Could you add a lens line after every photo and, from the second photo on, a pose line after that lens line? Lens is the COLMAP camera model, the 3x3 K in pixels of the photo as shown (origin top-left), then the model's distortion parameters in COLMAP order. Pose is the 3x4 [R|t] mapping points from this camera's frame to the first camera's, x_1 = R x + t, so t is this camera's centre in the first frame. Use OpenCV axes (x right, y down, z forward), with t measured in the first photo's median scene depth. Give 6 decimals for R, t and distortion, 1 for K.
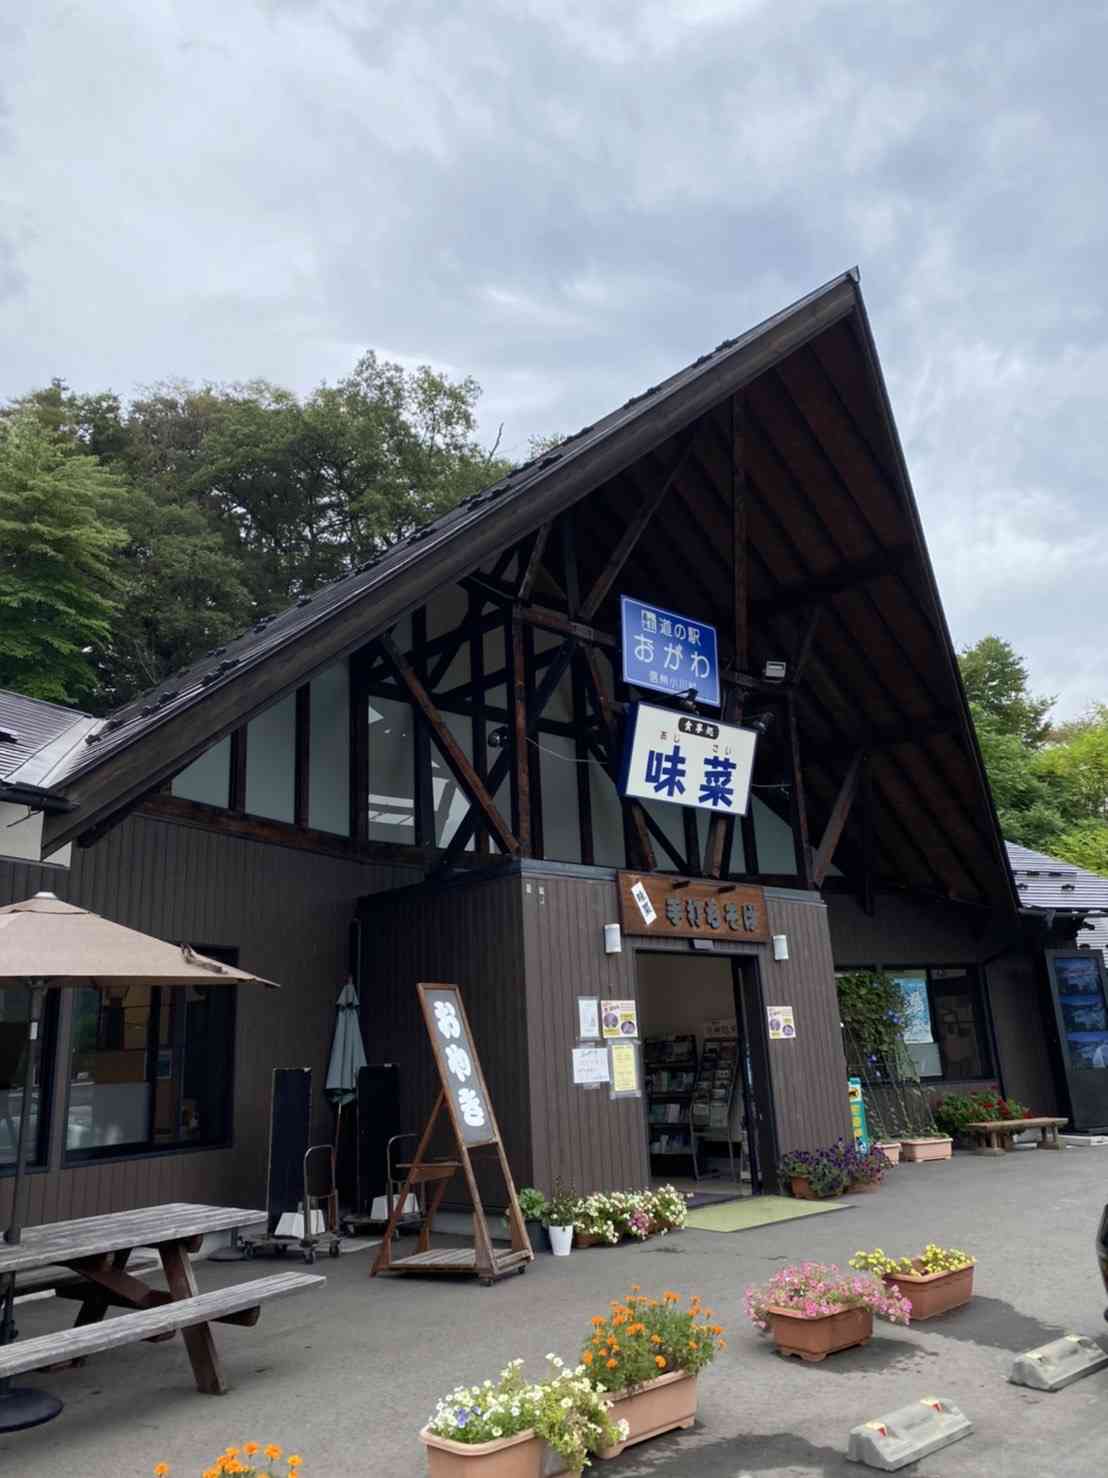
lens RADIAL K [[1121.7, 0, 551.3], [0, 1121.7, 704.4], [0, 0, 1]] dist [0.057627, -0.044740]
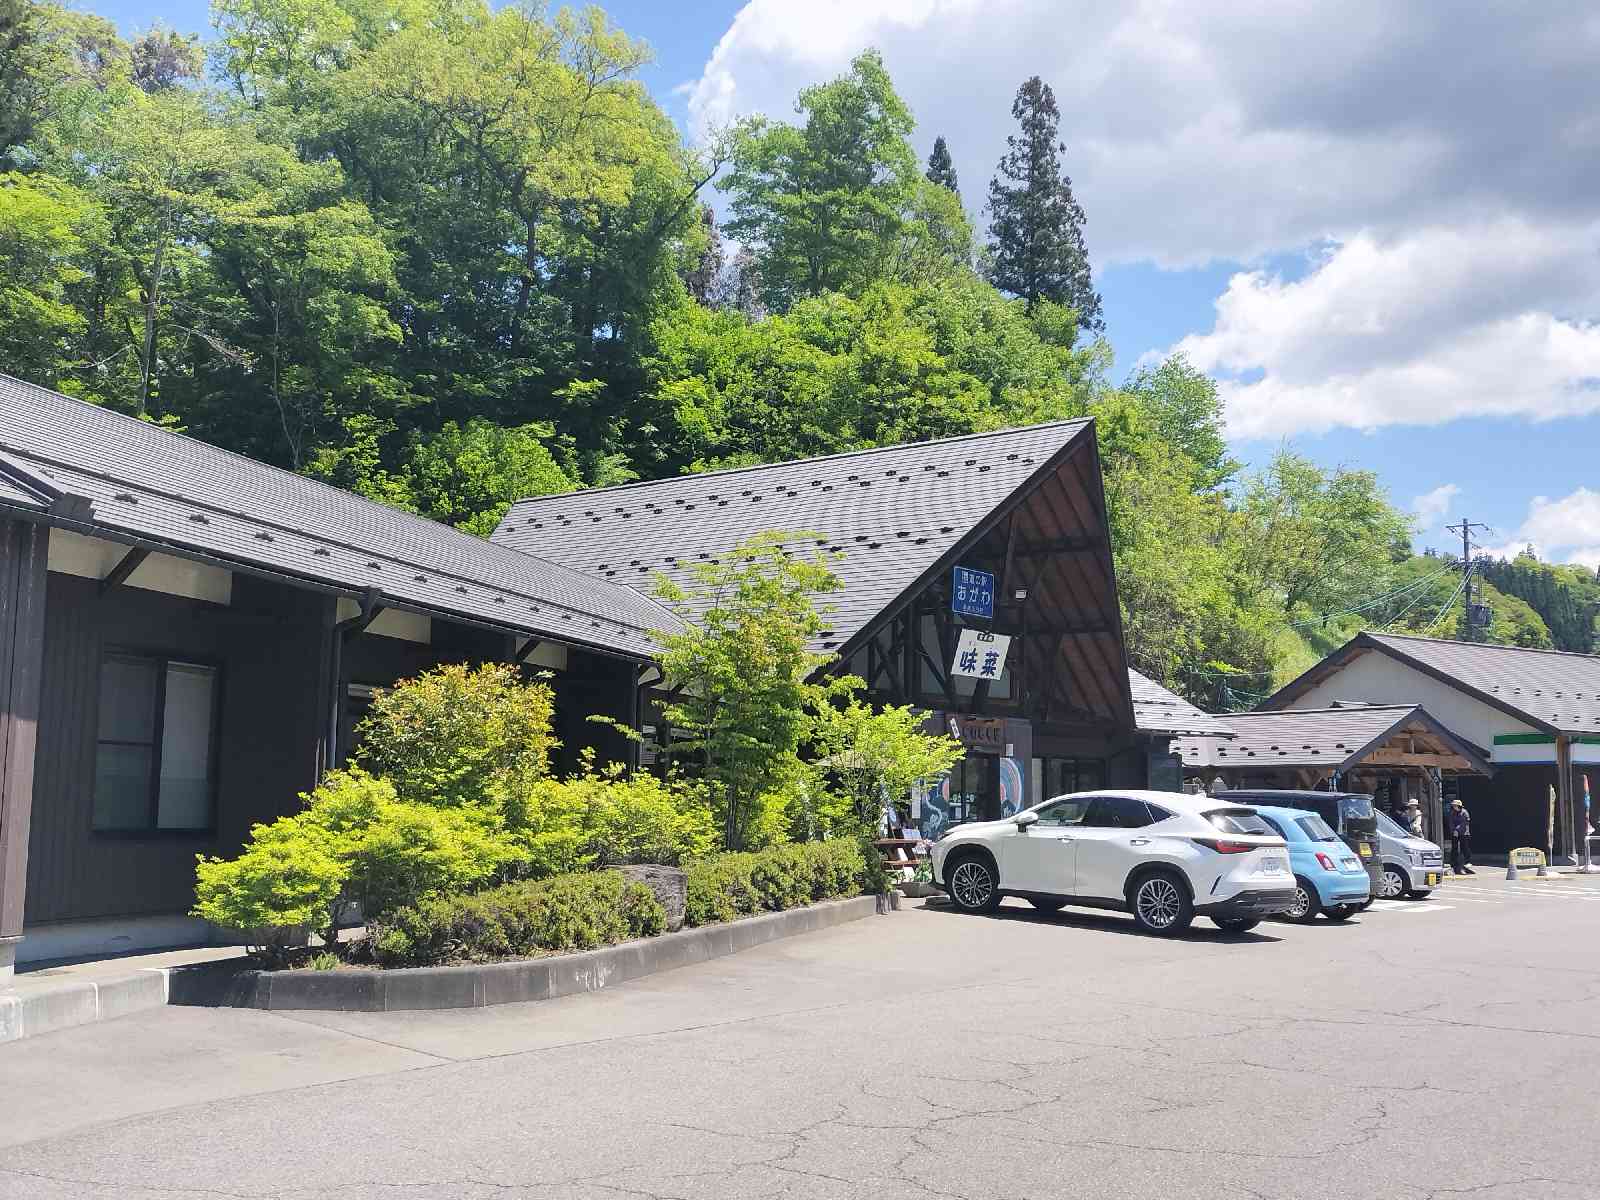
lens RADIAL K [[1853.6, 0, 803.5], [0, 1853.6, 602.6], [0, 0, 1]] dist [0.234485, 0.000000]
pose [[0.978870, 0.081217, 0.187660, -0.764848], [-0.114260, 0.978345, 0.172586, -0.544024], [-0.169580, -0.190381, 0.966953, -1.979590]]
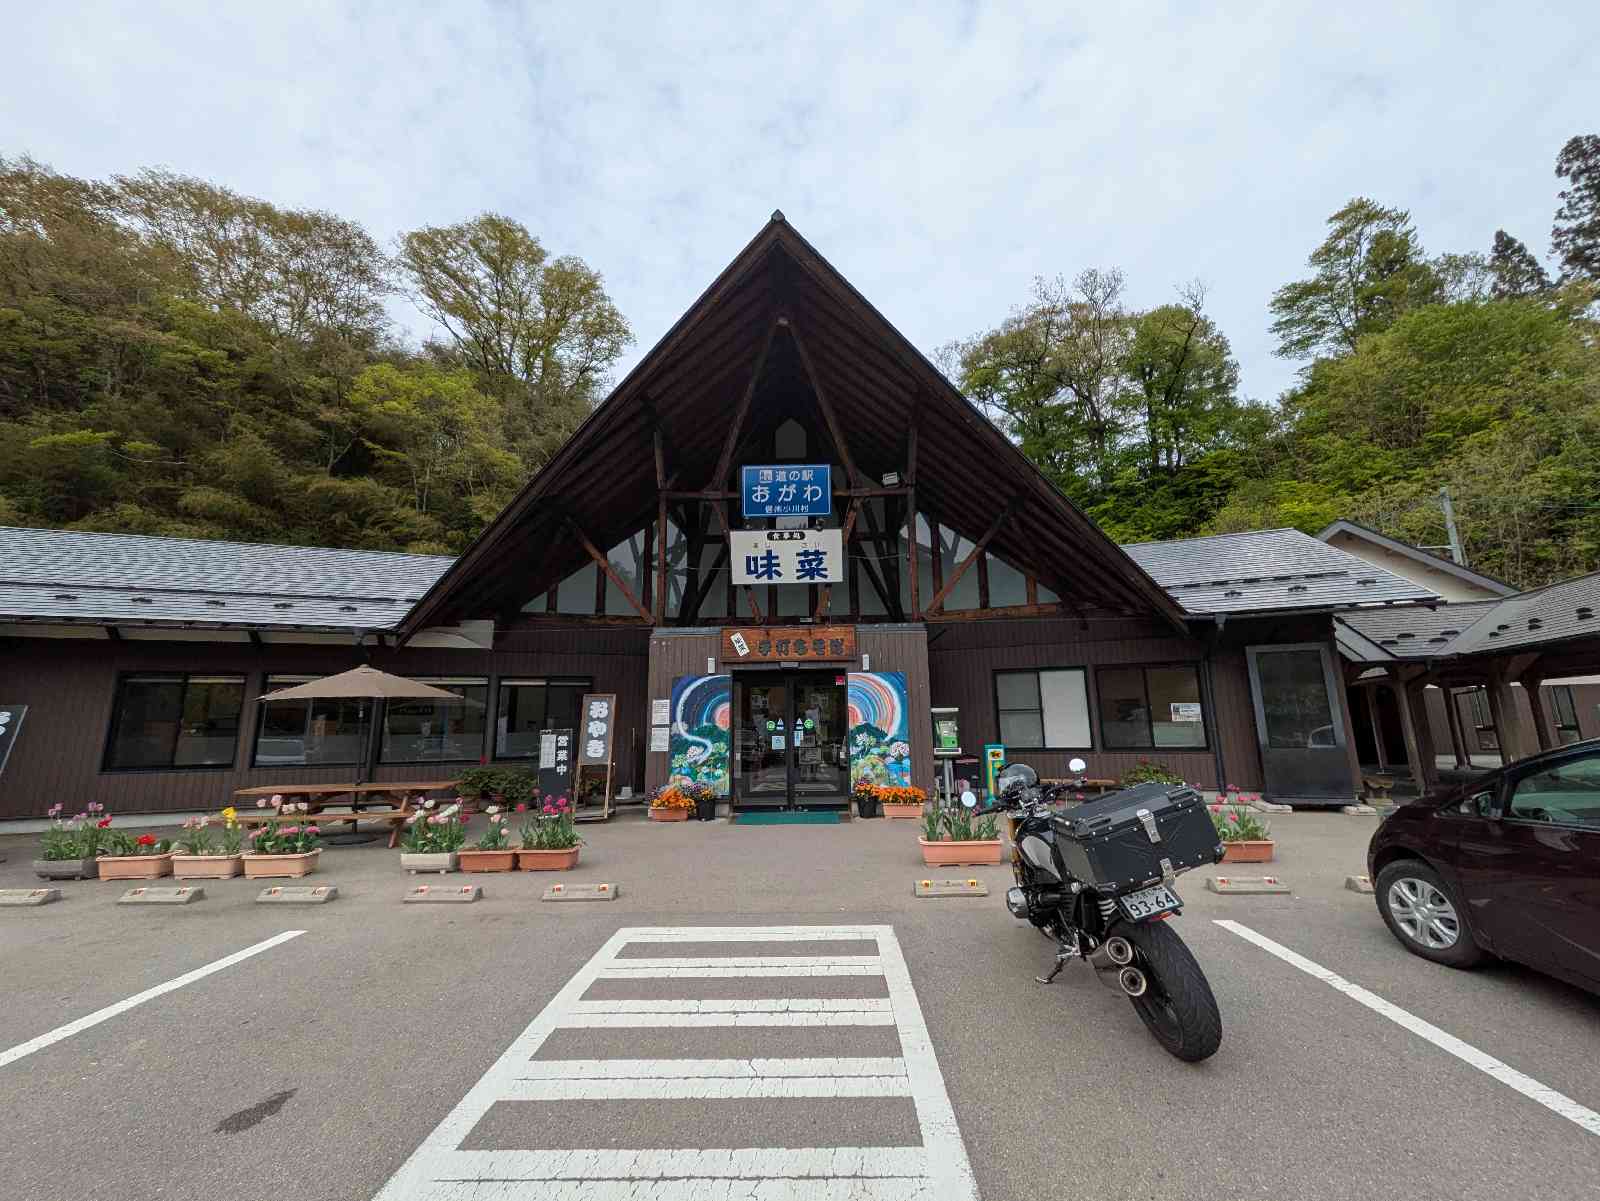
lens RADIAL K [[635.0, 0, 809.9], [0, 635.0, 605.1], [0, 0, 1]] dist [0.015929, -0.000932]
pose [[0.721506, -0.097007, -0.685579, 0.778107], [0.190842, 0.979647, 0.062226, 0.068888], [0.665589, -0.175733, 0.725334, 0.329553]]
